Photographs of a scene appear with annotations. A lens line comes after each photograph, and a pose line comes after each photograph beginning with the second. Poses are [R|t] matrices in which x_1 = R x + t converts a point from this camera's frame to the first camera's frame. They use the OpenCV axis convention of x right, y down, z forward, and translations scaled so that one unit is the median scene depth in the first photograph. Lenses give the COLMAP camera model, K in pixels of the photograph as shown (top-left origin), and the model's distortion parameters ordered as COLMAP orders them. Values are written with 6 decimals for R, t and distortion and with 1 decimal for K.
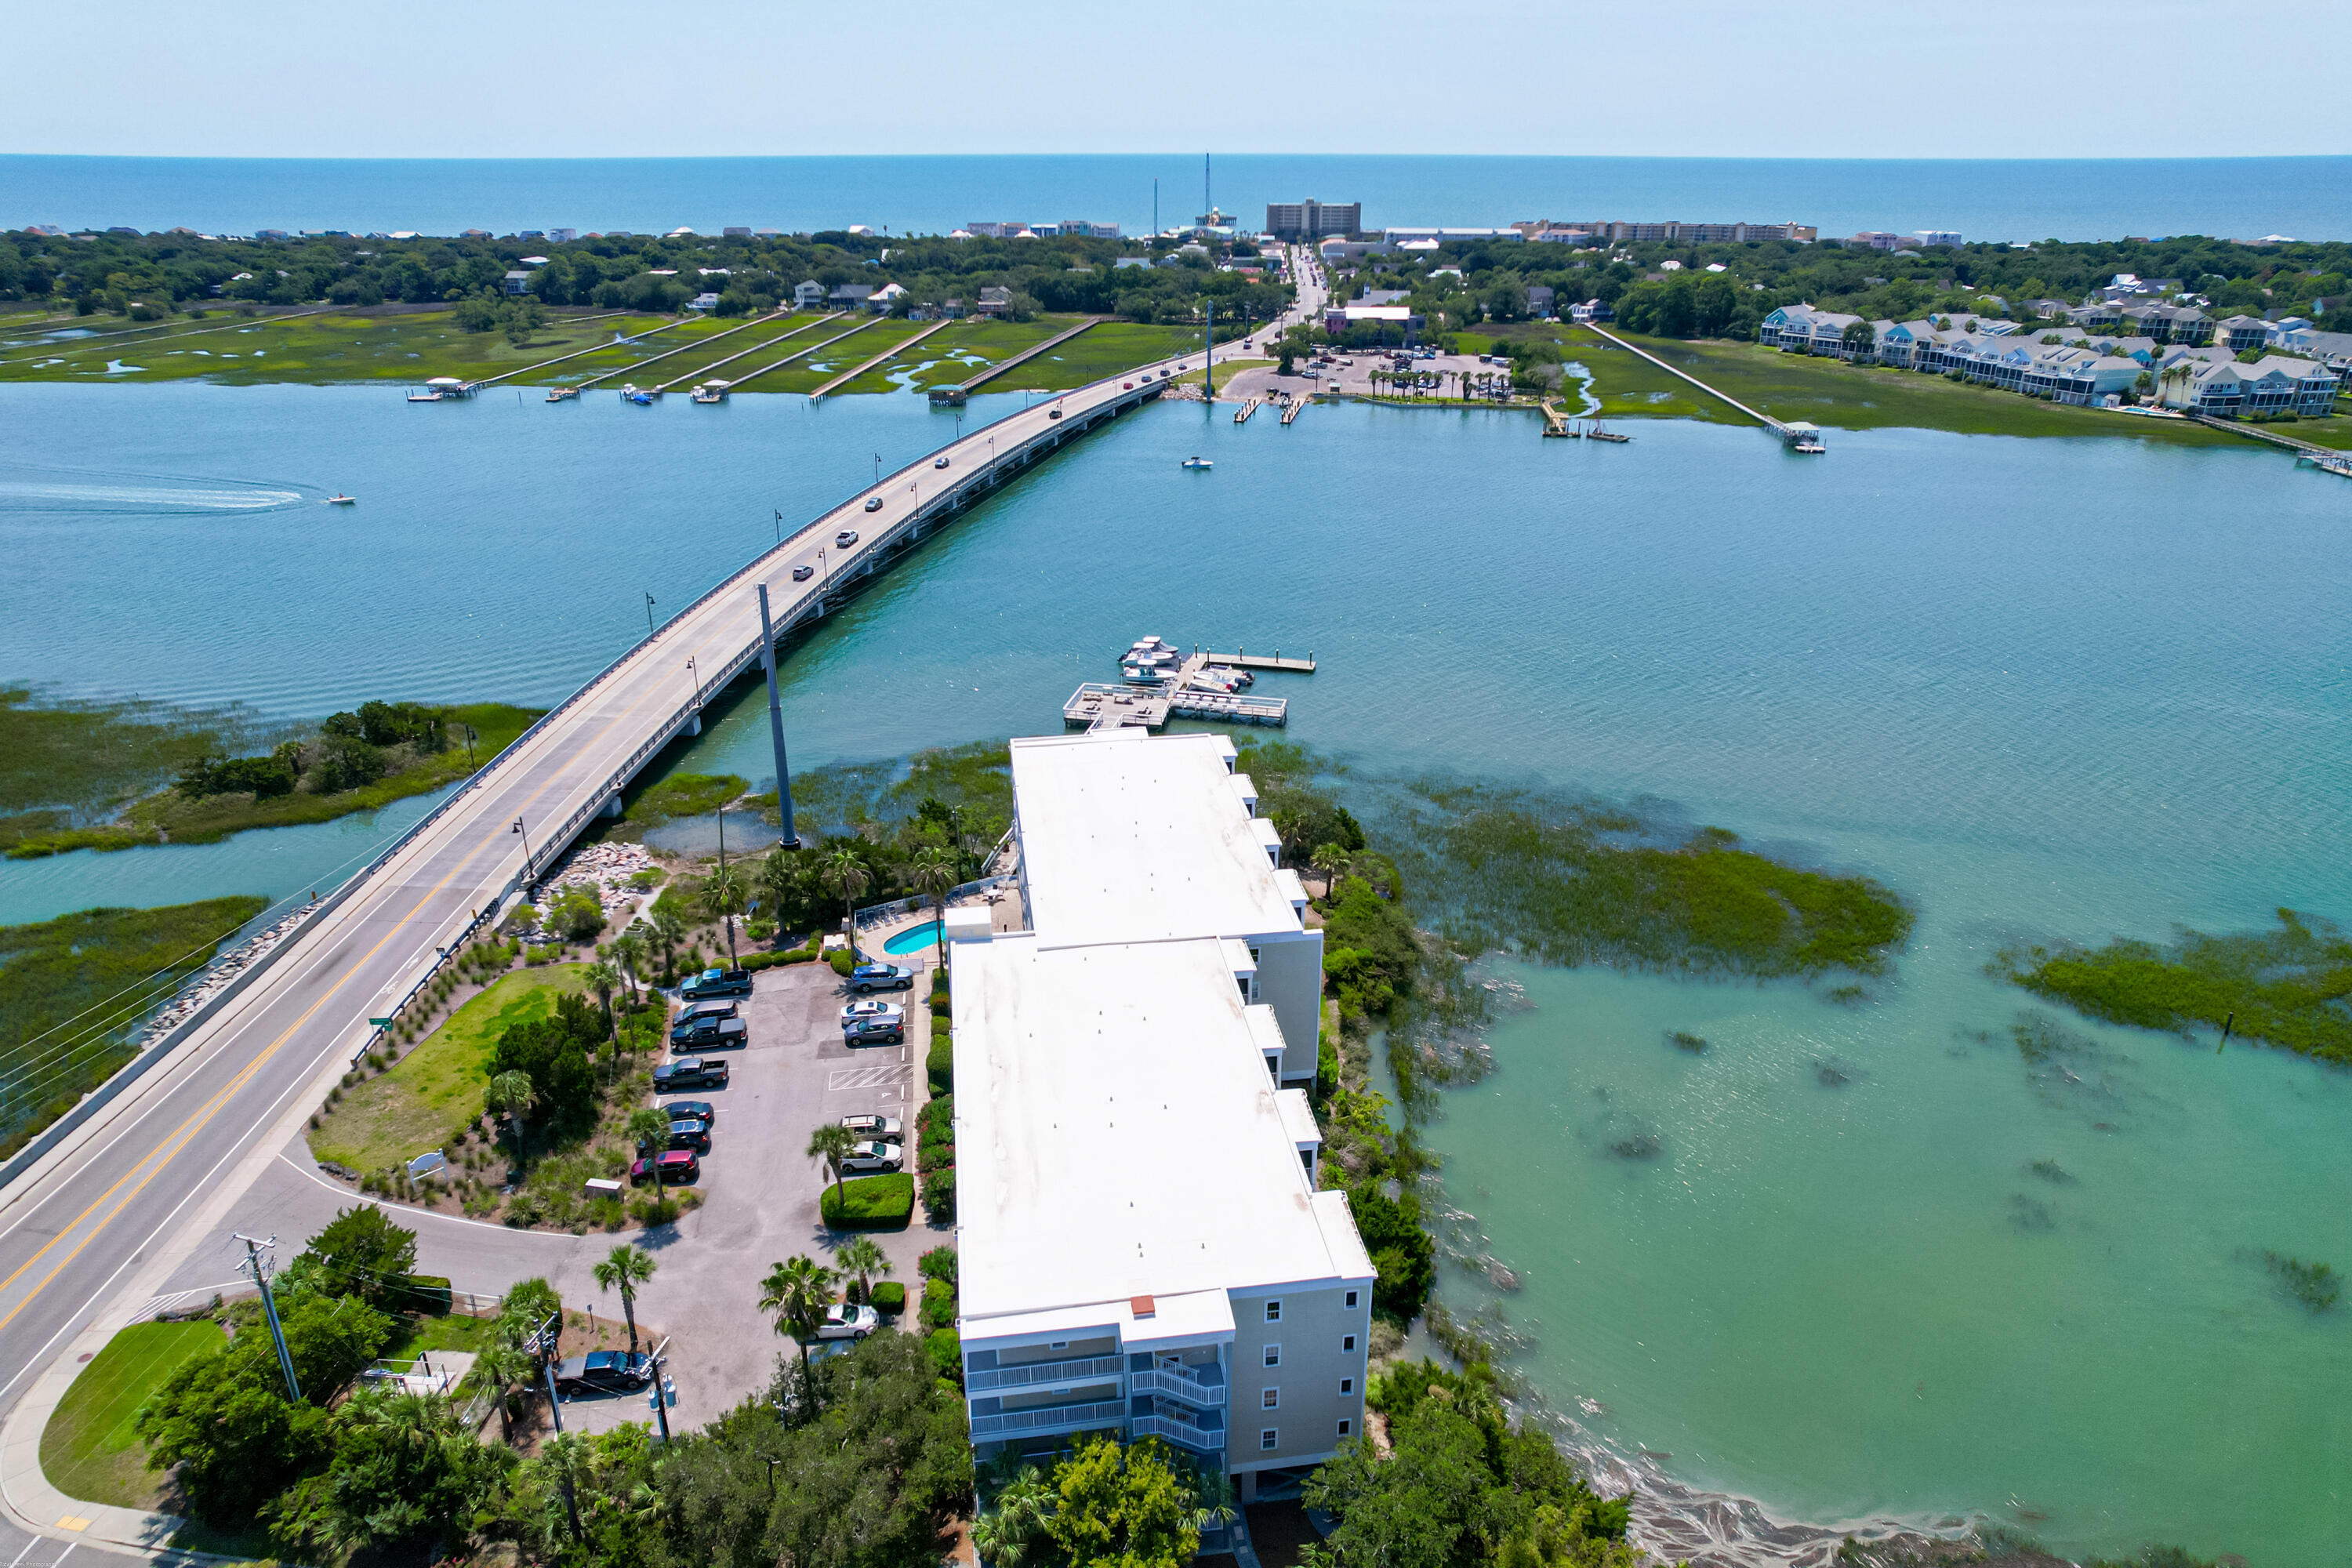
lens RADIAL K [[1496.0, 0, 1183.0], [0, 1496.0, 780.1], [0, 0, 1]] dist [-0.070271, 0.075909]
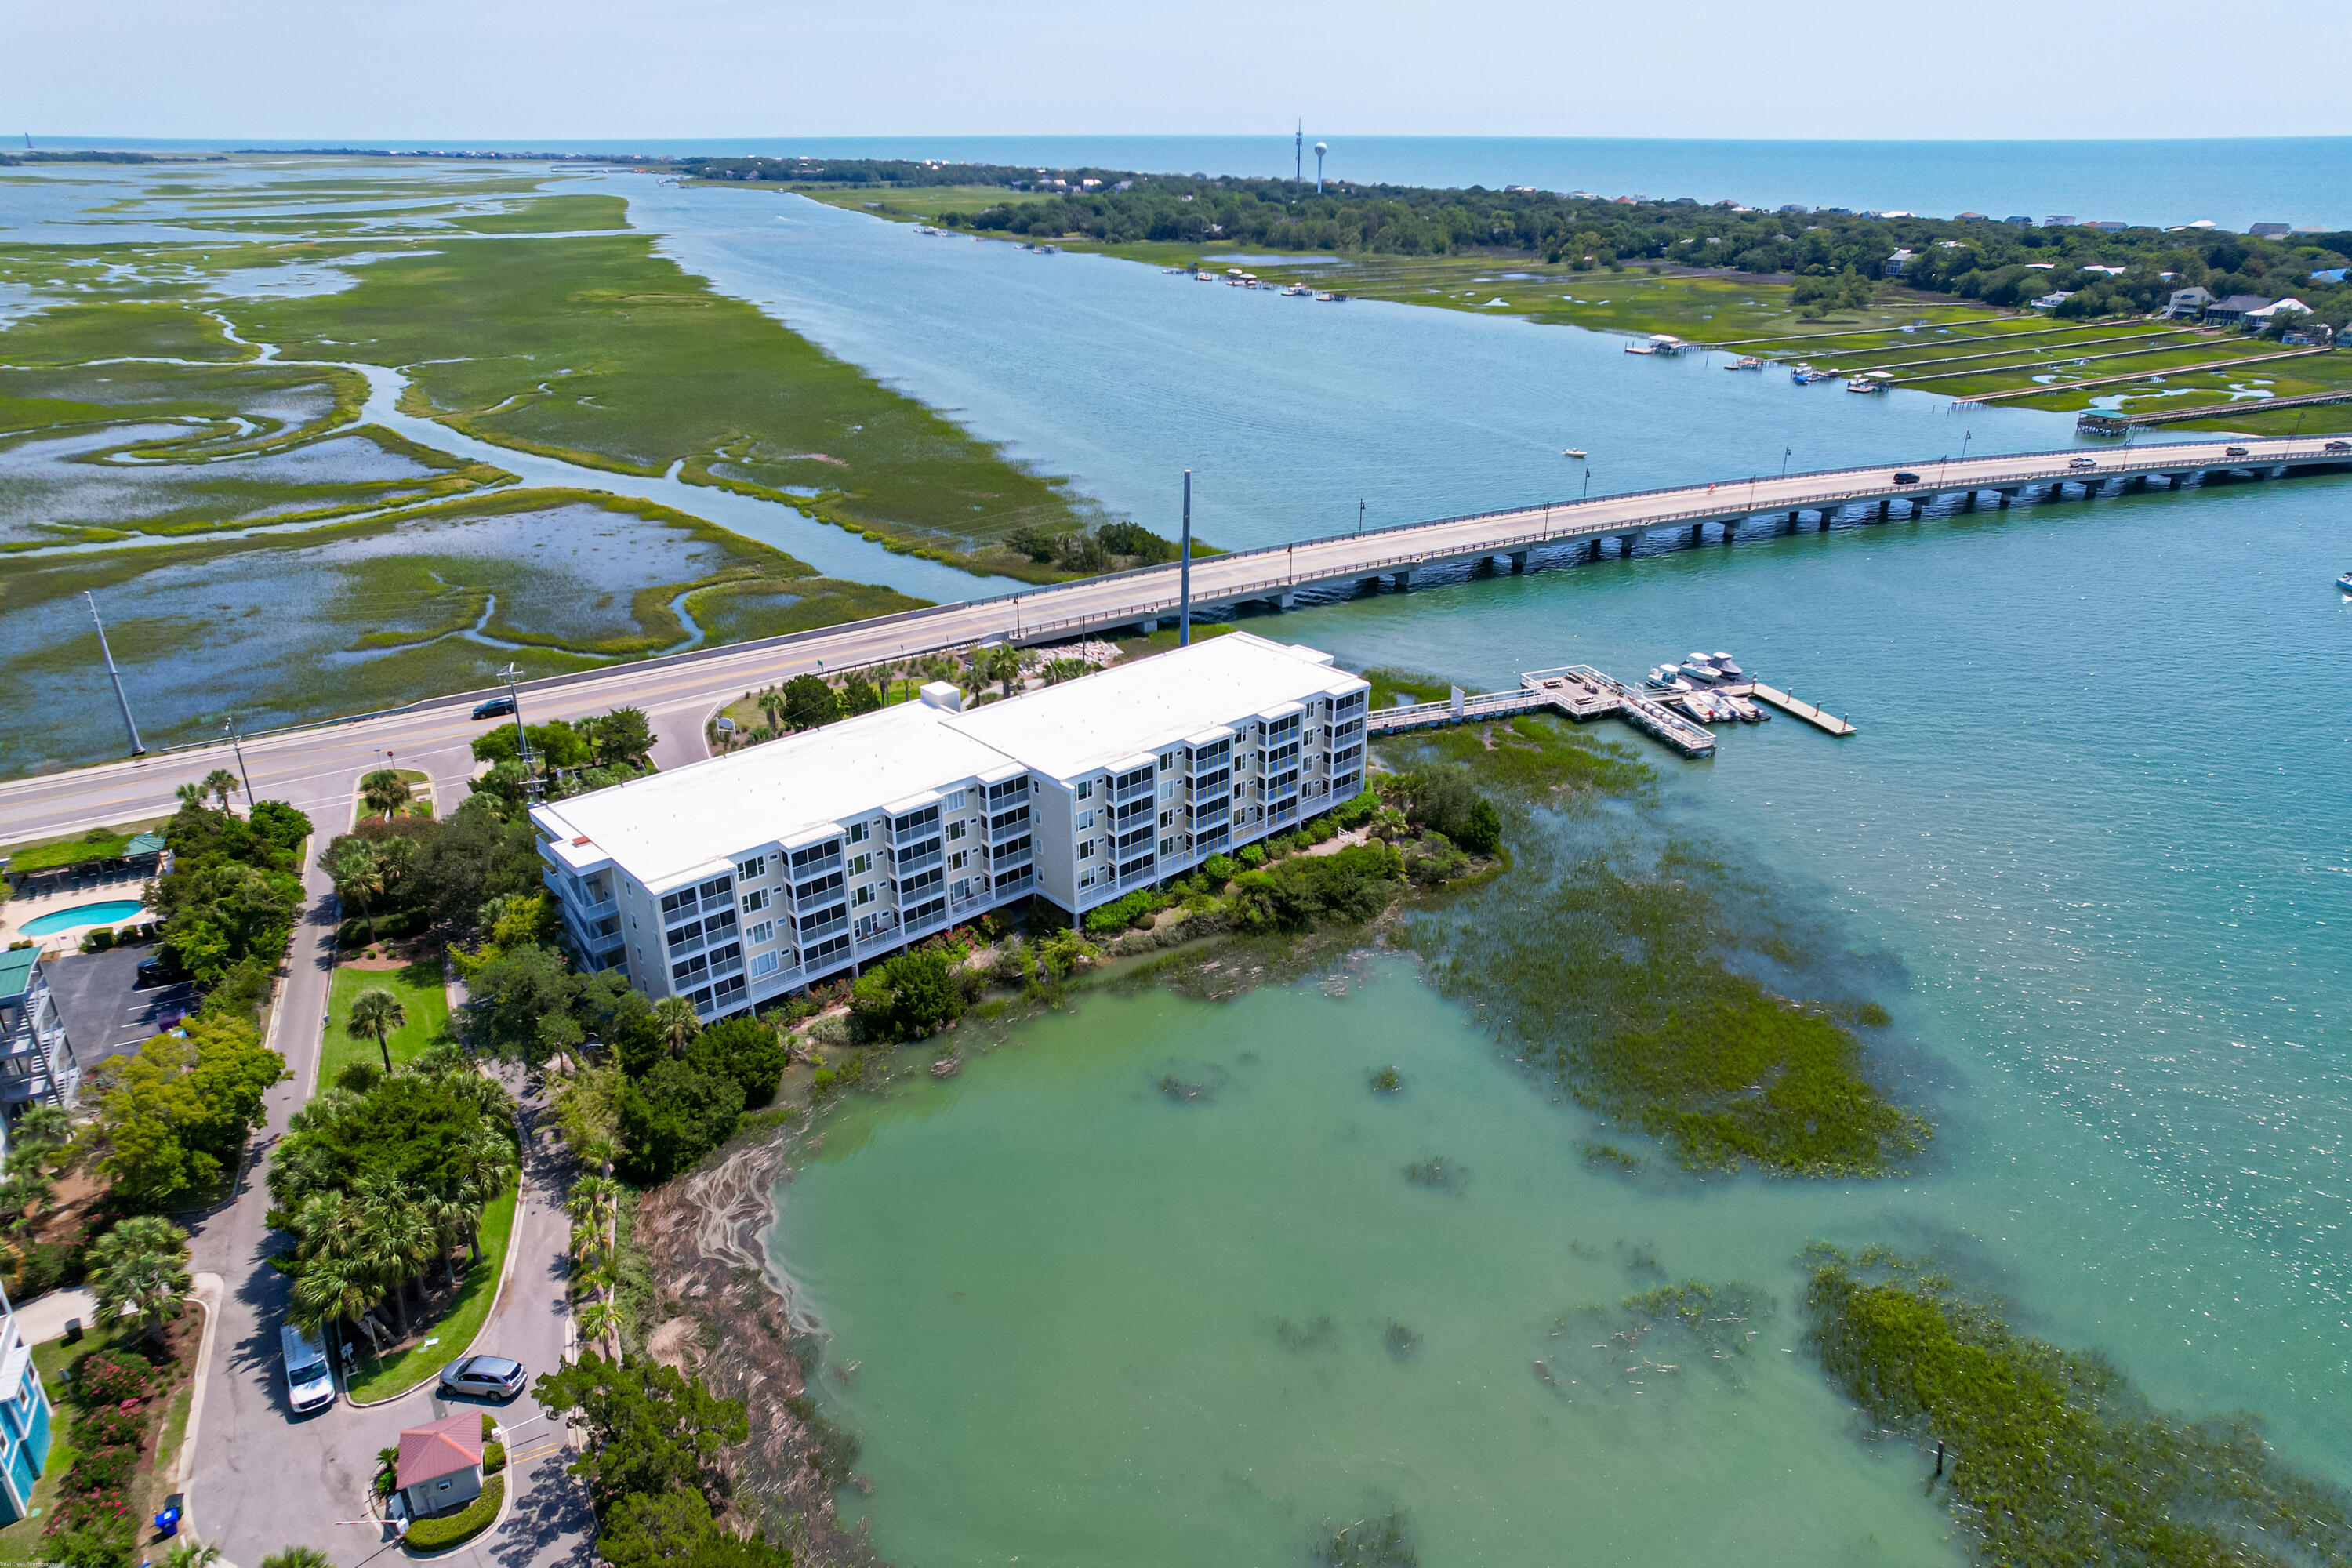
lens RADIAL K [[1496.0, 0, 1183.0], [0, 1496.0, 780.1], [0, 0, 1]] dist [-0.070271, 0.075909]
pose [[0.556058, 0.334545, -0.760841, 0.257822], [-0.326255, 0.929798, 0.170393, -0.033811], [0.764432, 0.153480, 0.626169, 0.077104]]
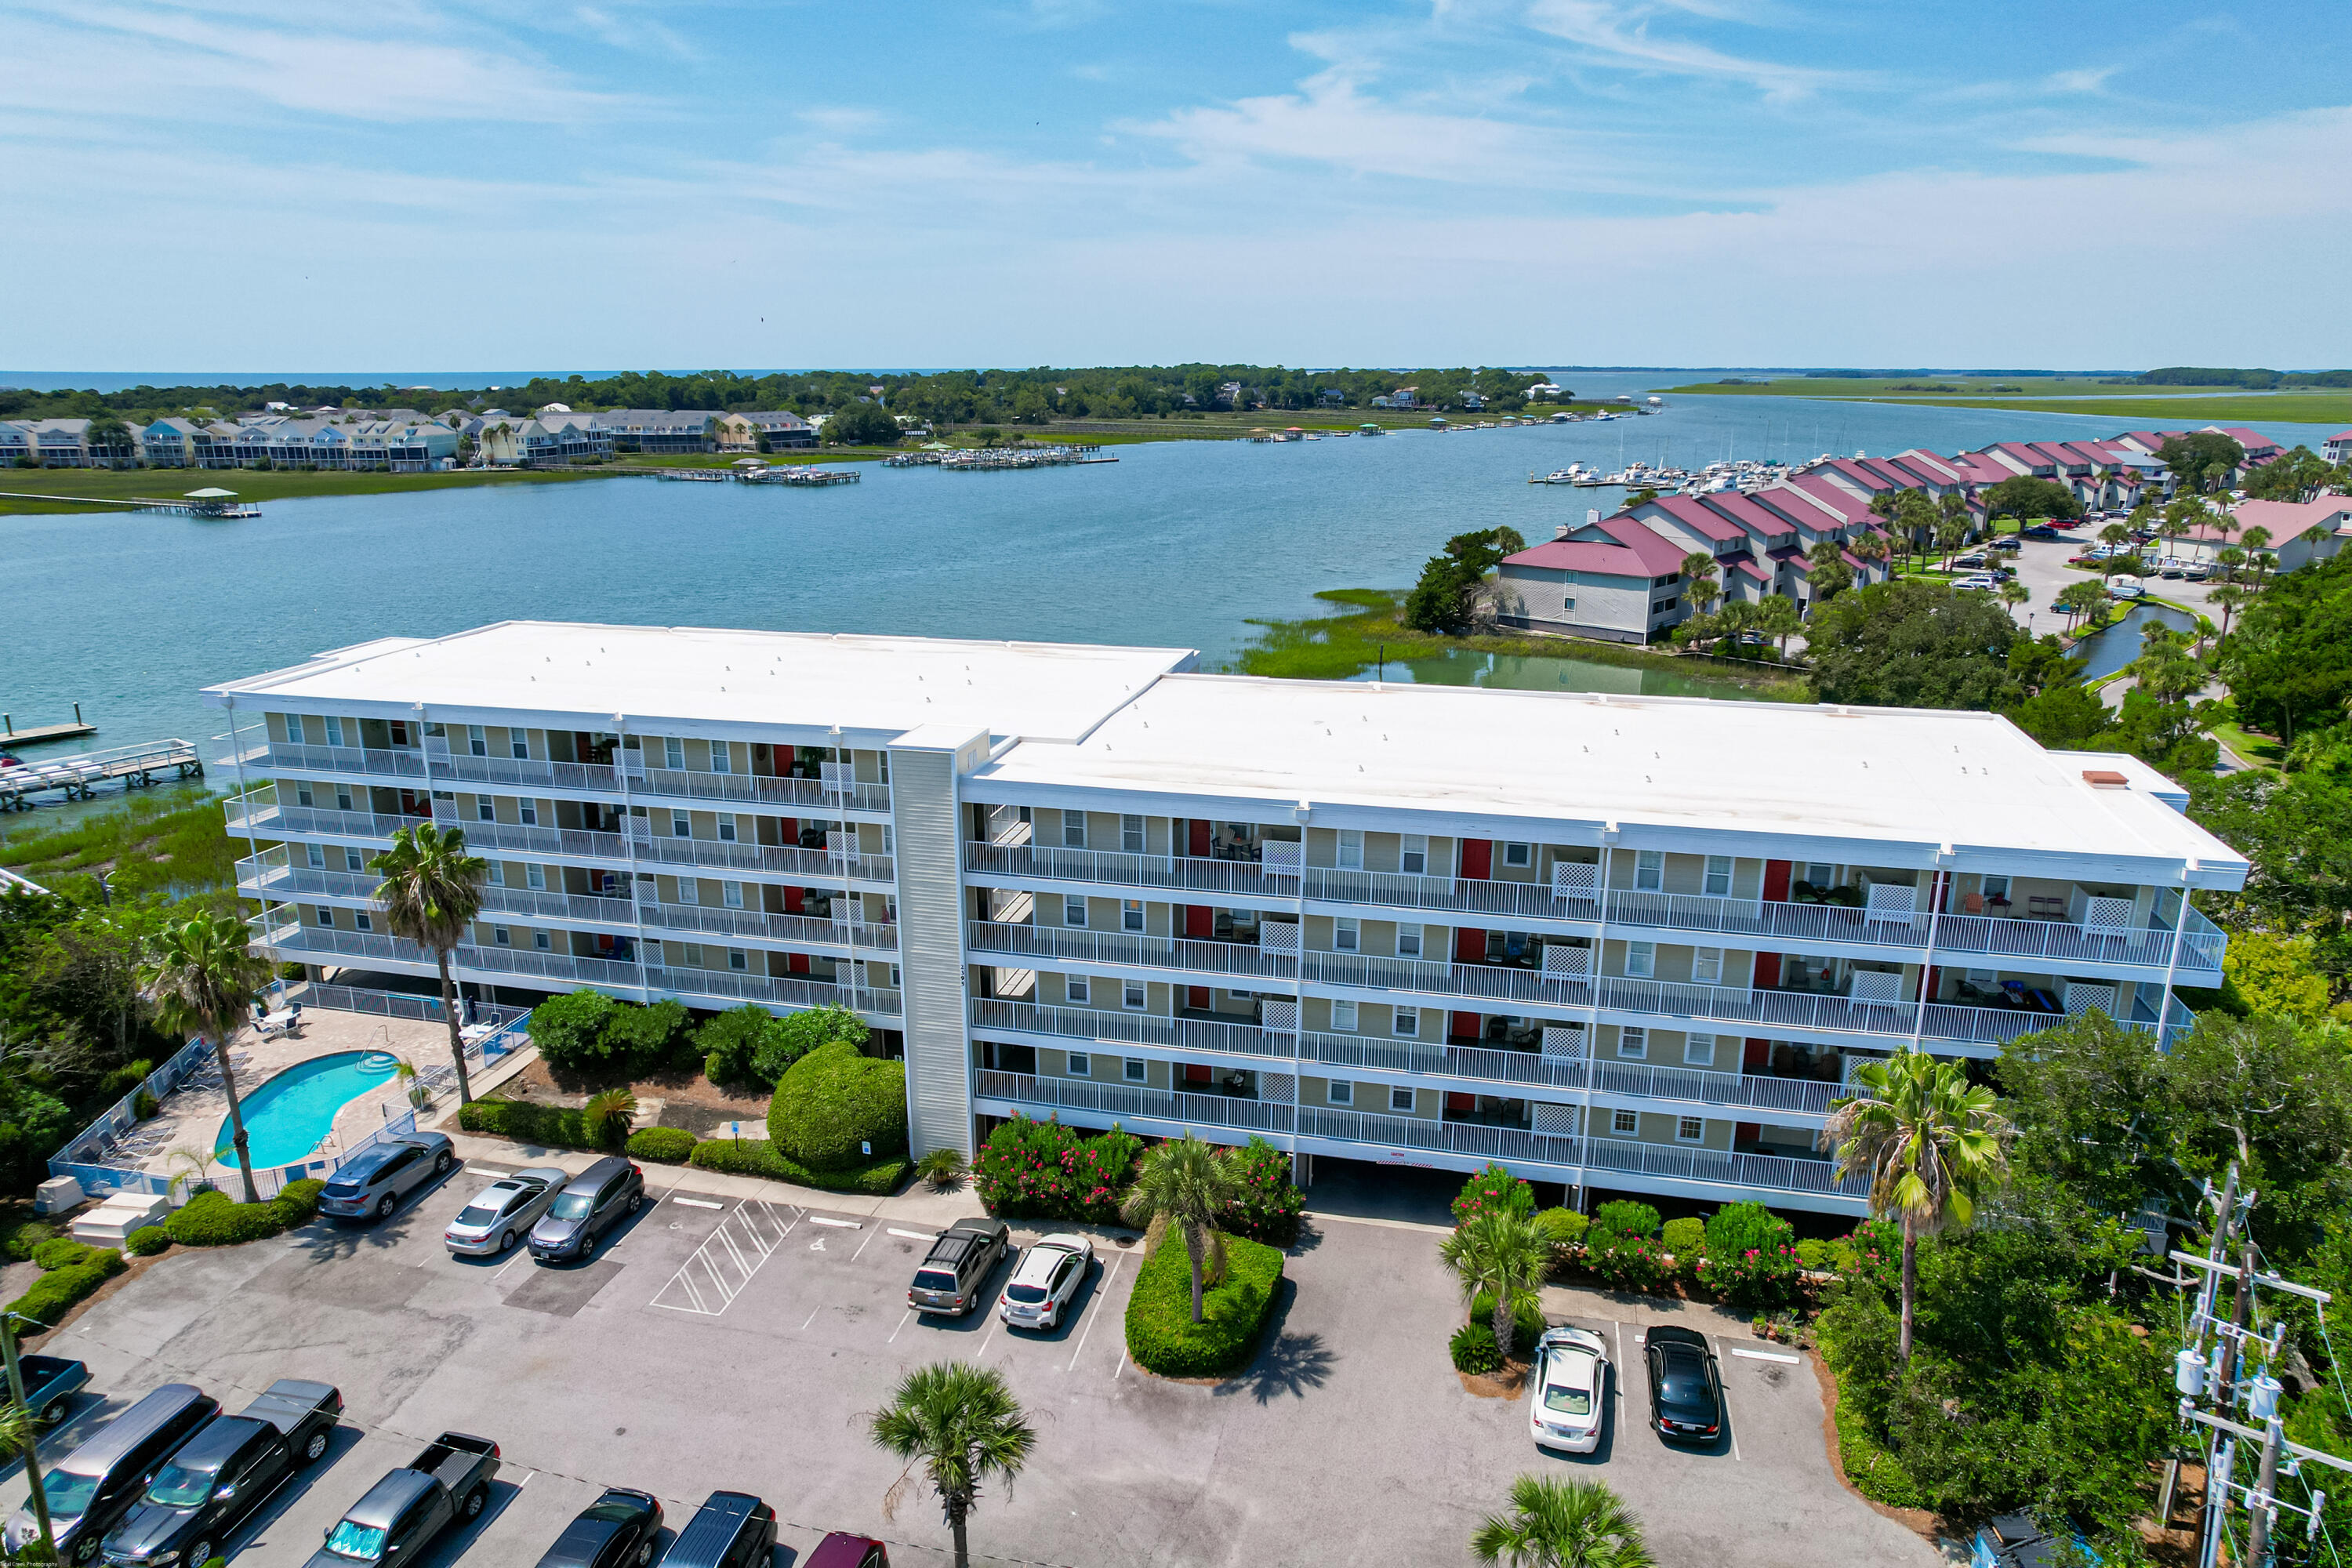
lens RADIAL K [[1498.1, 0, 1183.4], [0, 1498.1, 780.3], [0, 0, 1]] dist [-0.070418, 0.075387]
pose [[0.375758, -0.249737, 0.892434, -0.134048], [0.363827, 0.925440, 0.105784, 0.019915], [-0.852312, 0.284942, 0.438602, 0.174904]]
